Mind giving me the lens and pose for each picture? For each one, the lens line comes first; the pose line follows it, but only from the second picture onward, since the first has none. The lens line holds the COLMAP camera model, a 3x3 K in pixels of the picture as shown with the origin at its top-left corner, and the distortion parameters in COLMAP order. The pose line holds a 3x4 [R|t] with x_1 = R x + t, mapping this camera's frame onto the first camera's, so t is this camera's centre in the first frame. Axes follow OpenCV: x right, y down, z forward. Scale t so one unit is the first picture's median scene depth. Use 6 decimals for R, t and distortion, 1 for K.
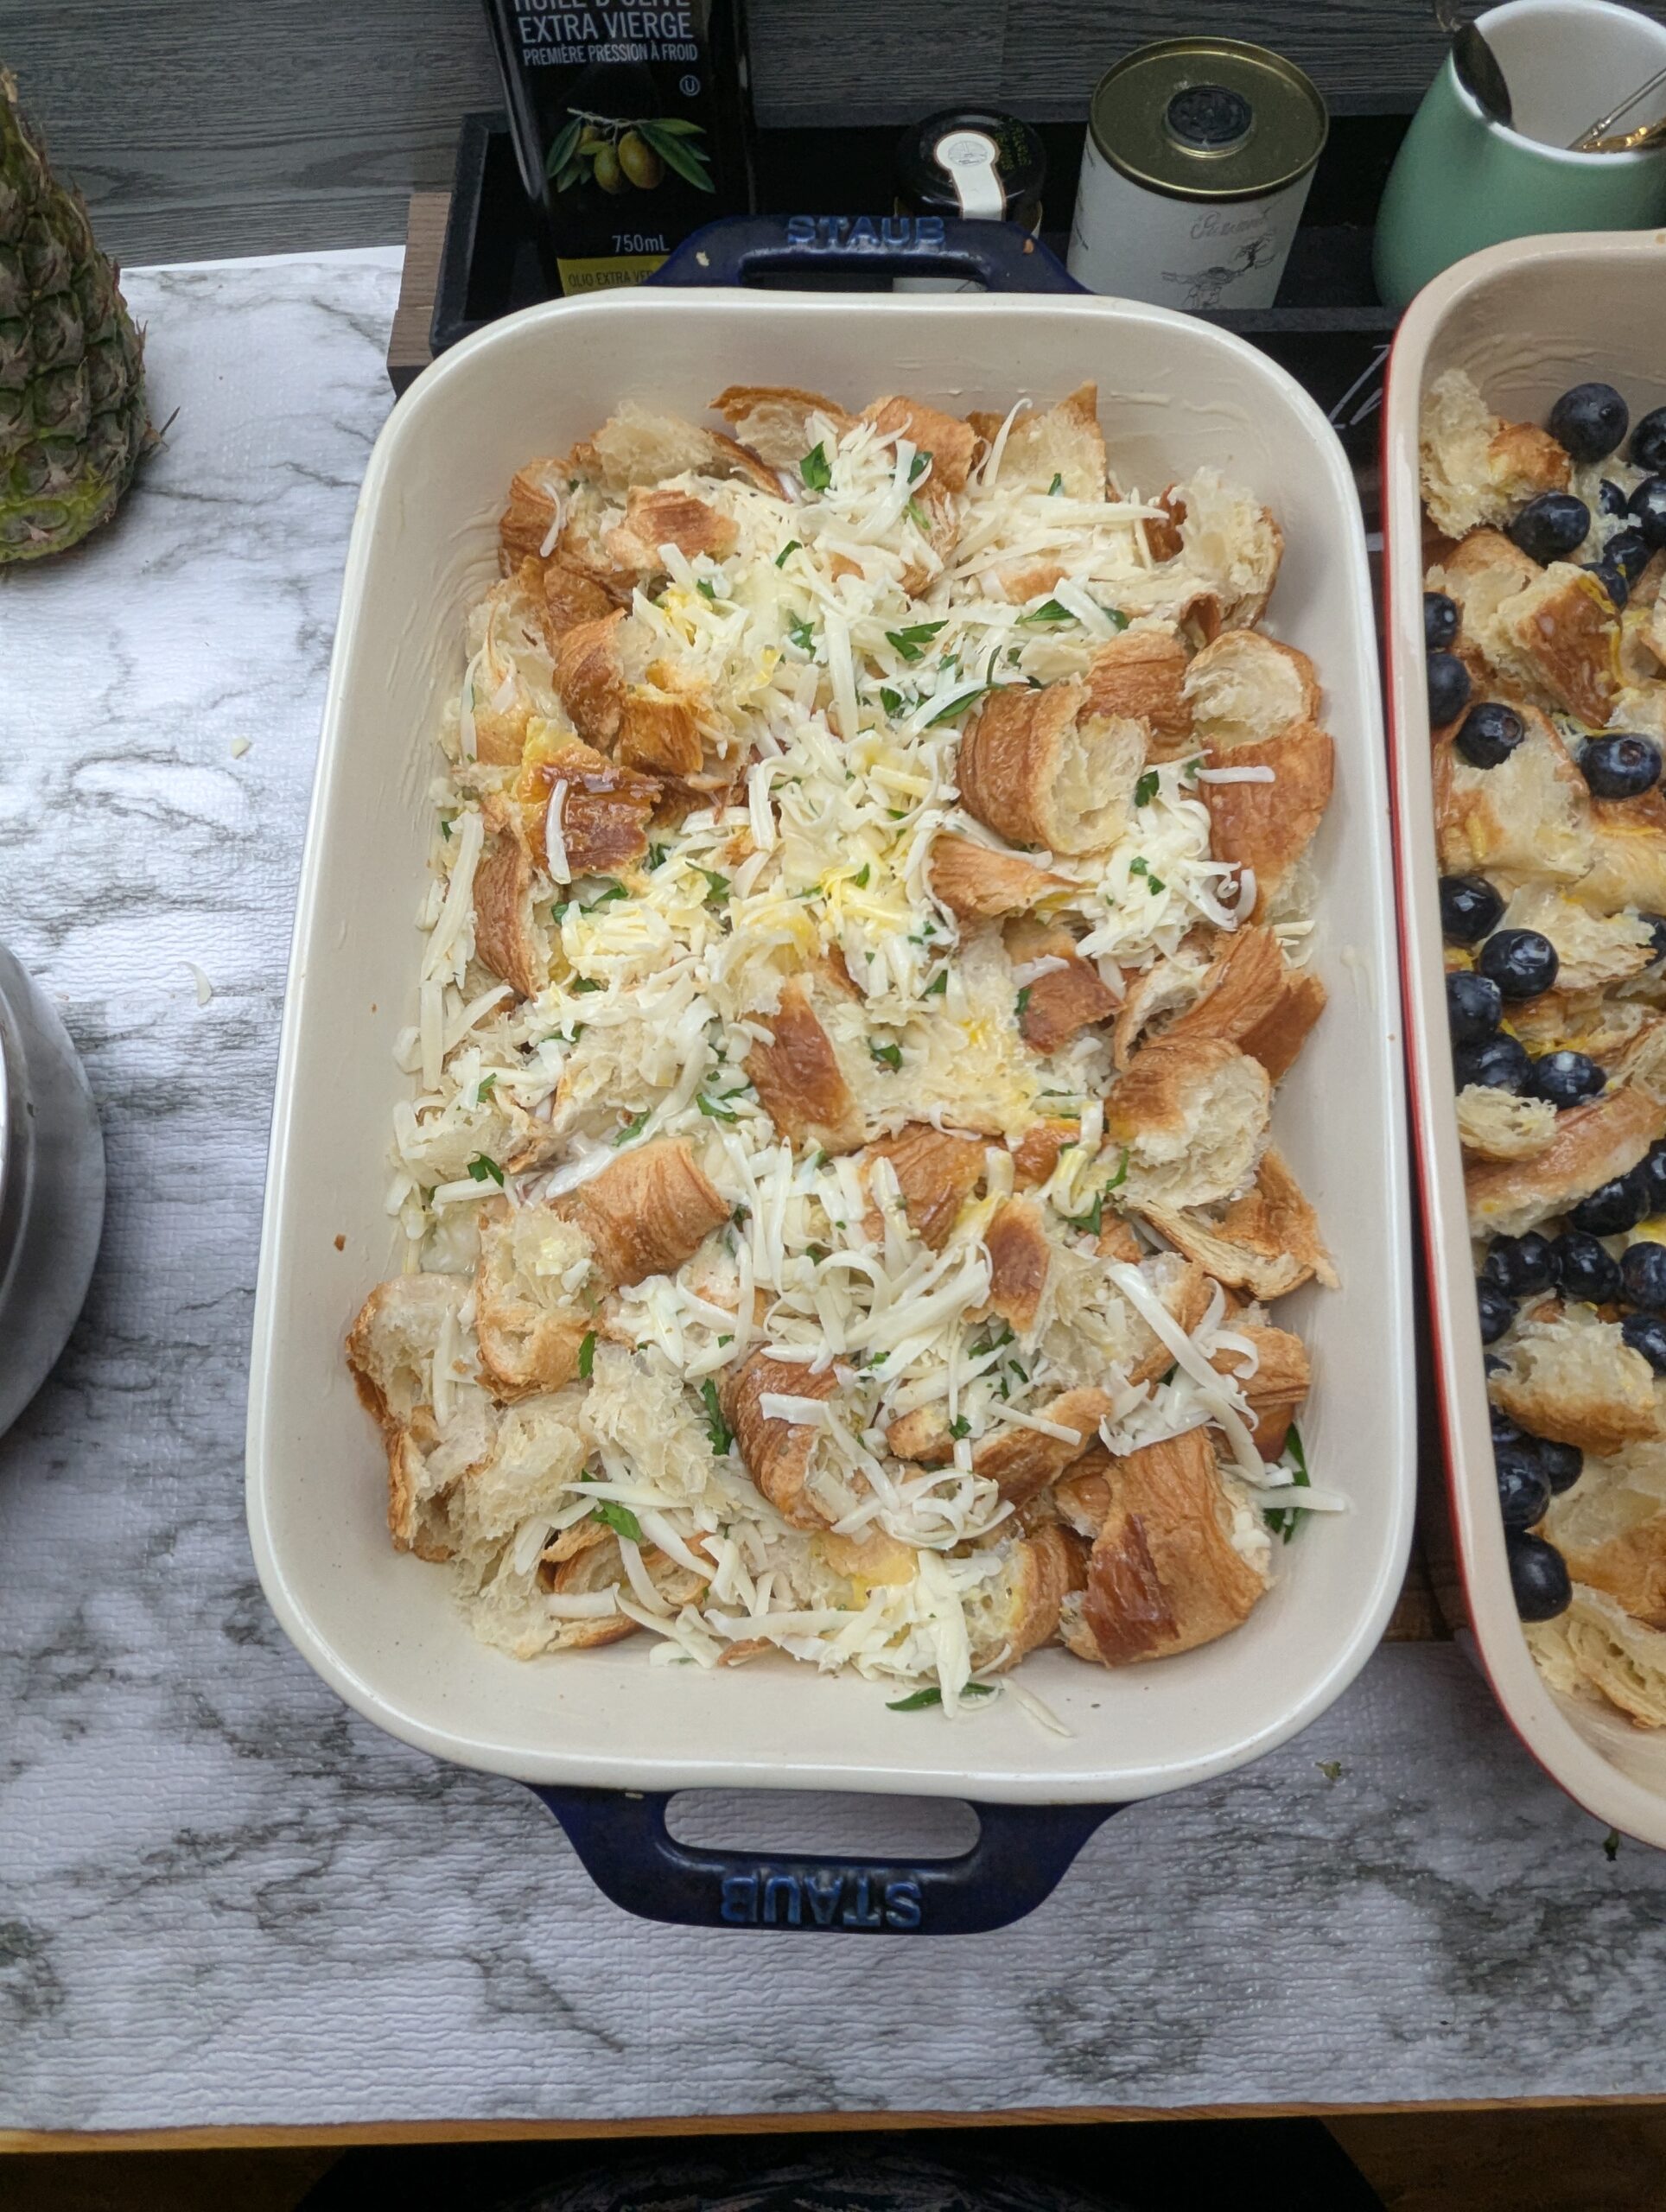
lens RADIAL K [[1374.2, 0, 833.0], [0, 1374.2, 1106.0], [0, 0, 1]] dist [-0.001496, -0.004066]
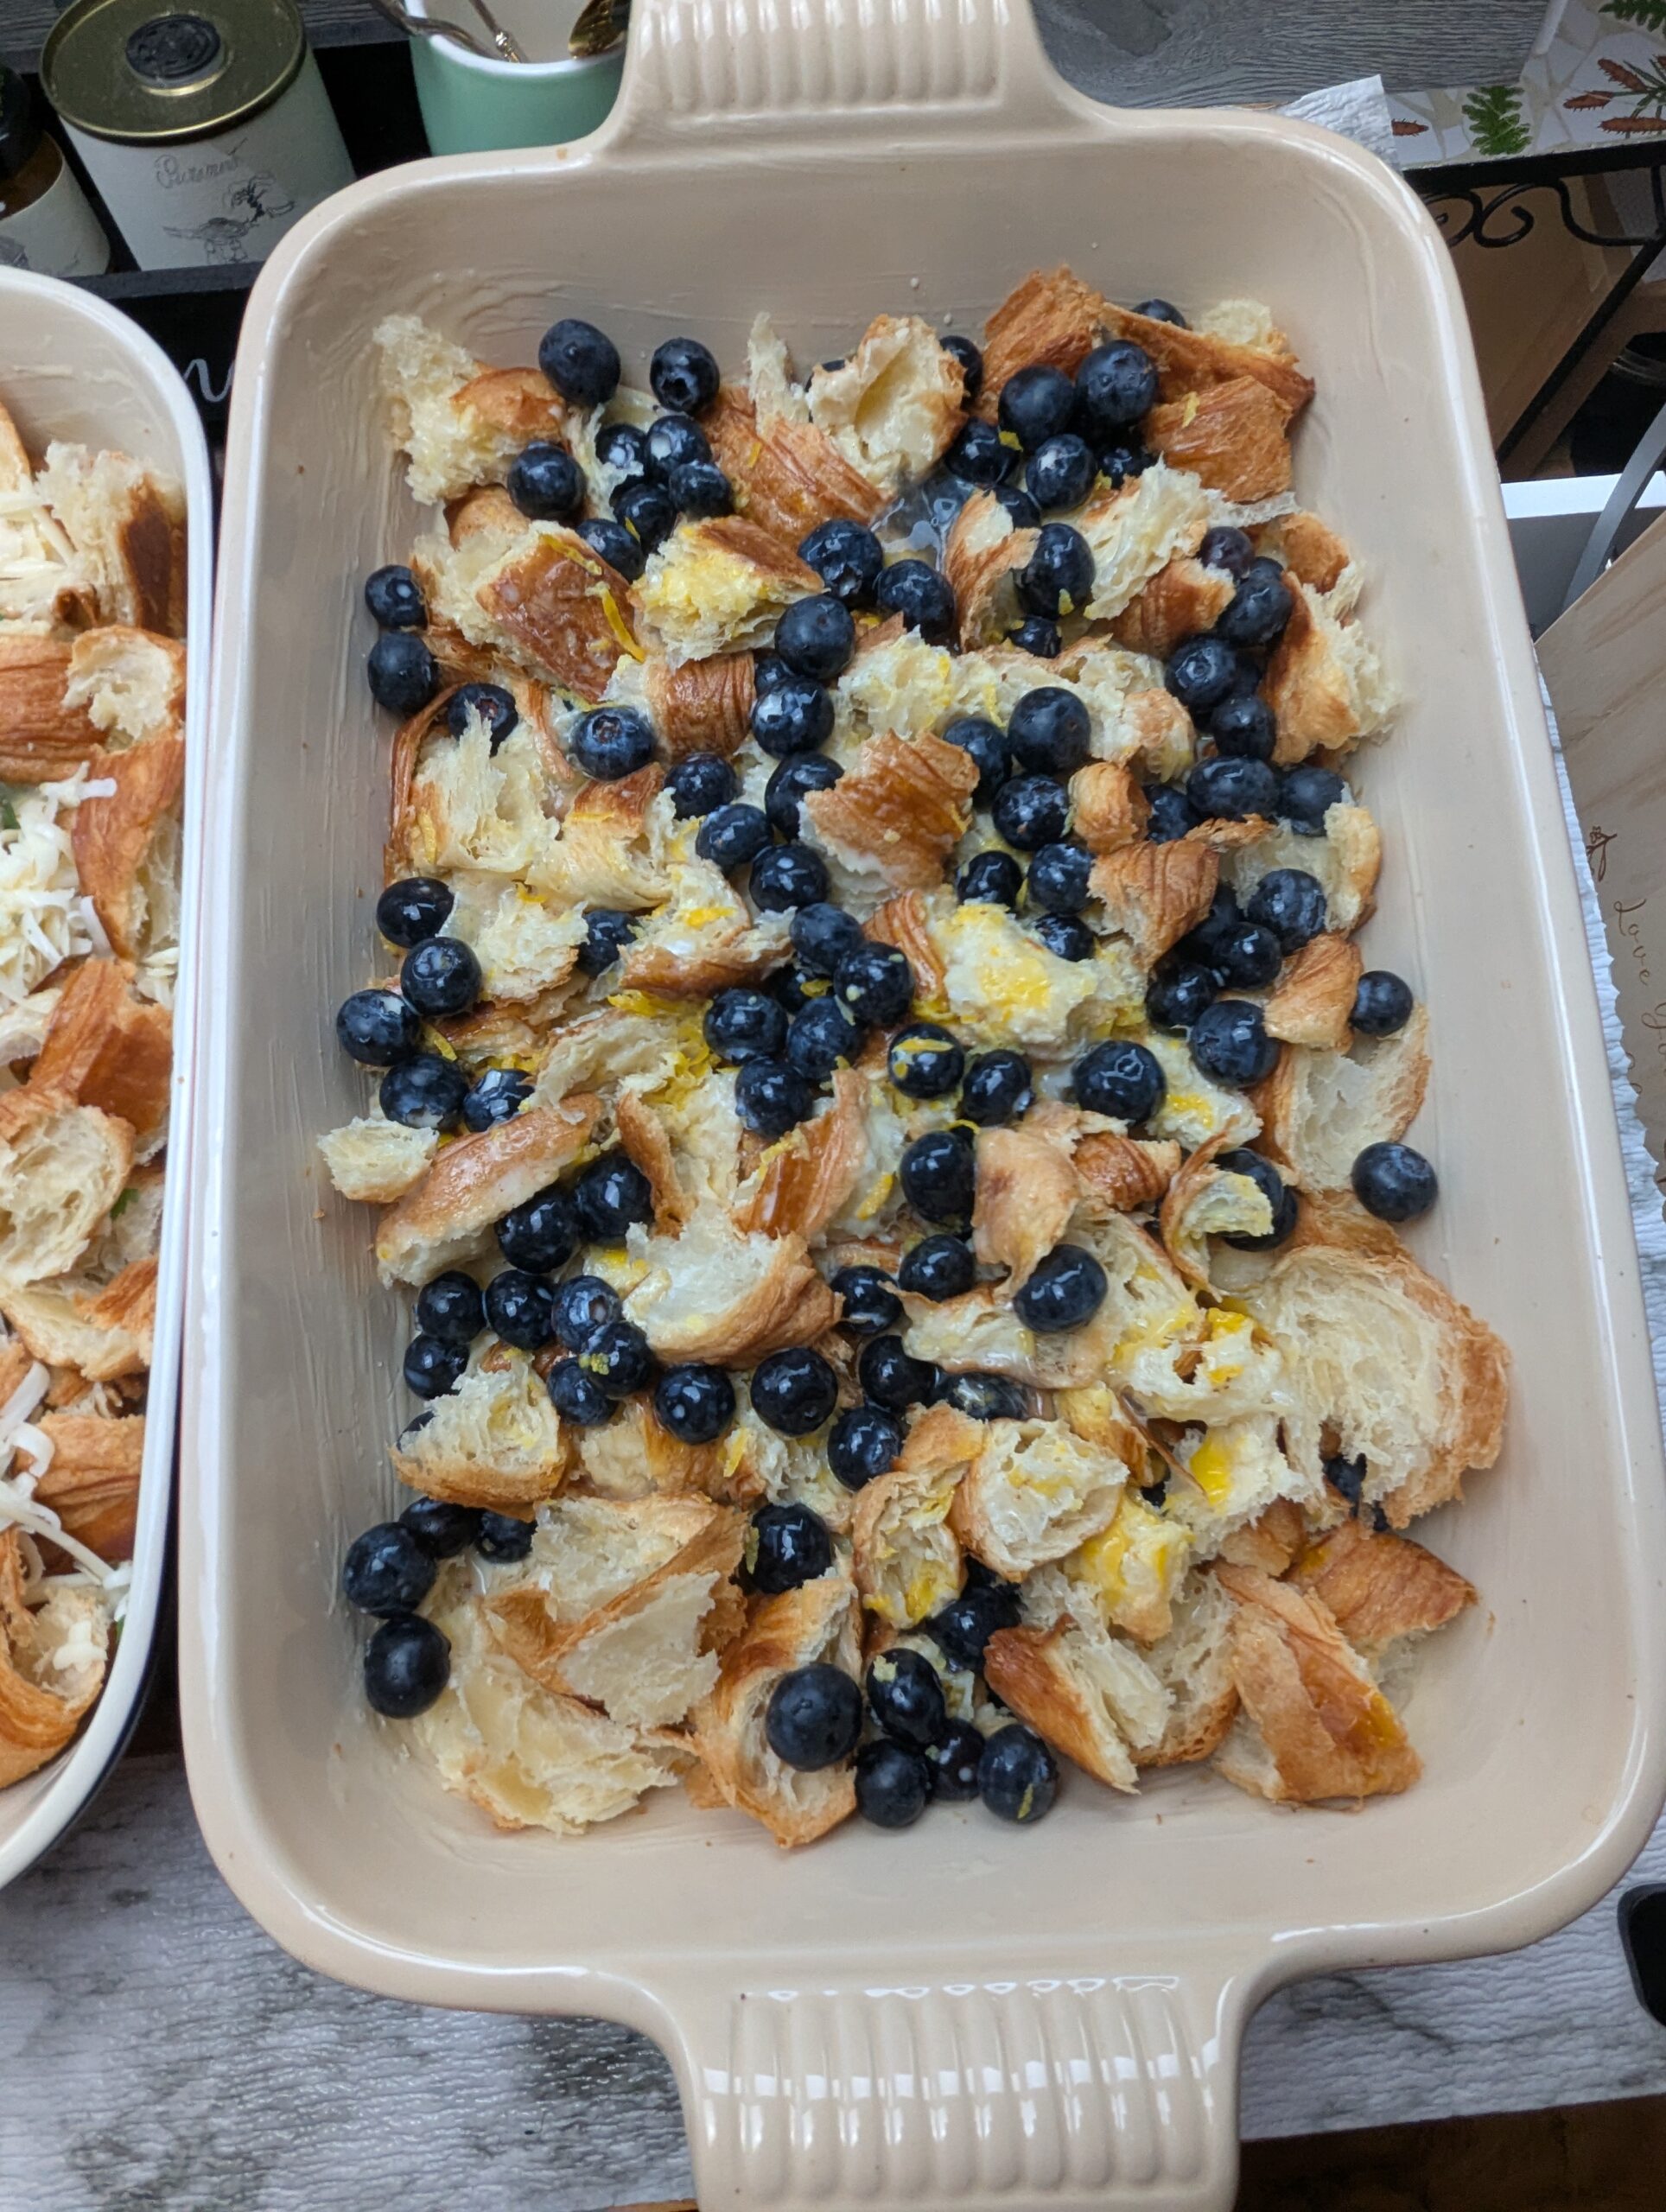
lens RADIAL K [[1374.2, 0, 833.0], [0, 1374.2, 1106.0], [0, 0, 1]] dist [-0.001496, -0.004066]
pose [[0.996856, -0.076994, 0.018711, 0.707091], [0.076756, 0.996964, 0.013083, -0.010443], [-0.019661, -0.011605, 0.999739, 0.092553]]
